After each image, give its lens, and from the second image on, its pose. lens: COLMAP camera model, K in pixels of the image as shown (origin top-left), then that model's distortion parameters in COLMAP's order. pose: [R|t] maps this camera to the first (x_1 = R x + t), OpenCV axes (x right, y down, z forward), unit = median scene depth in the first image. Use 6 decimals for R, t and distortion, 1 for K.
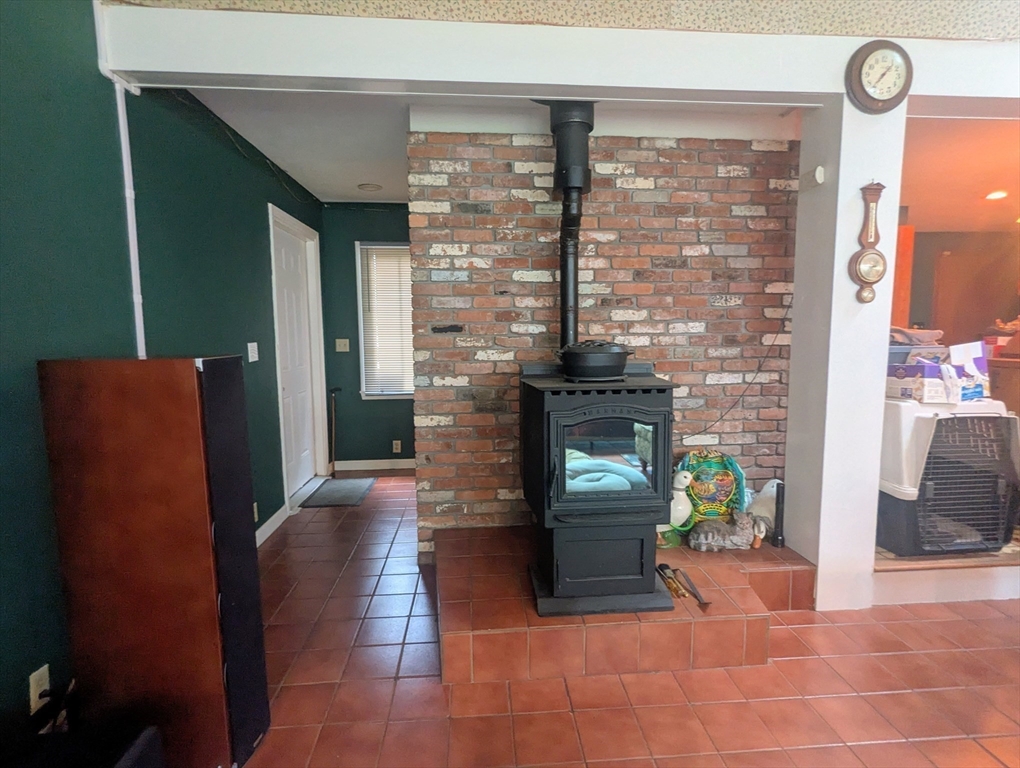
lens RADIAL K [[512.9, 0, 511.3], [0, 512.9, 382.3], [0, 0, 1]] dist [-0.001376, -0.000353]
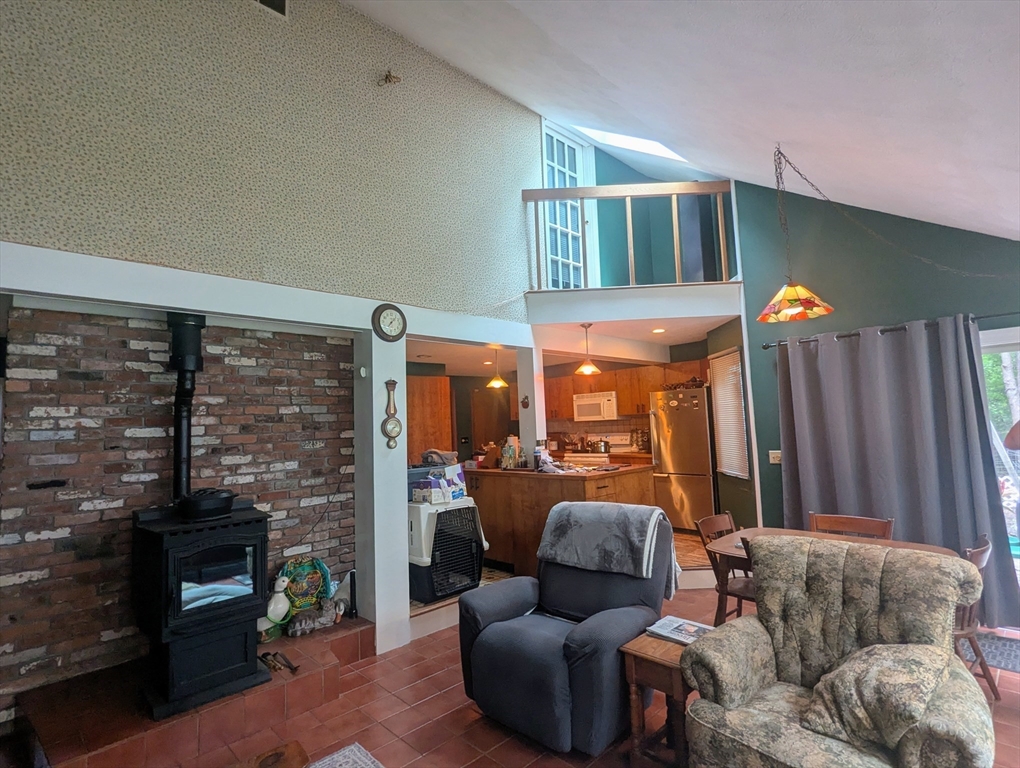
lens RADIAL K [[512.9, 0, 513.6], [0, 512.9, 383.6], [0, 0, 1]] dist [-0.001376, -0.000353]
pose [[0.761624, 0.032648, 0.647196, -0.084549], [0.096507, 0.981878, -0.163101, -0.044792], [-0.640793, 0.186681, 0.744671, -0.467342]]
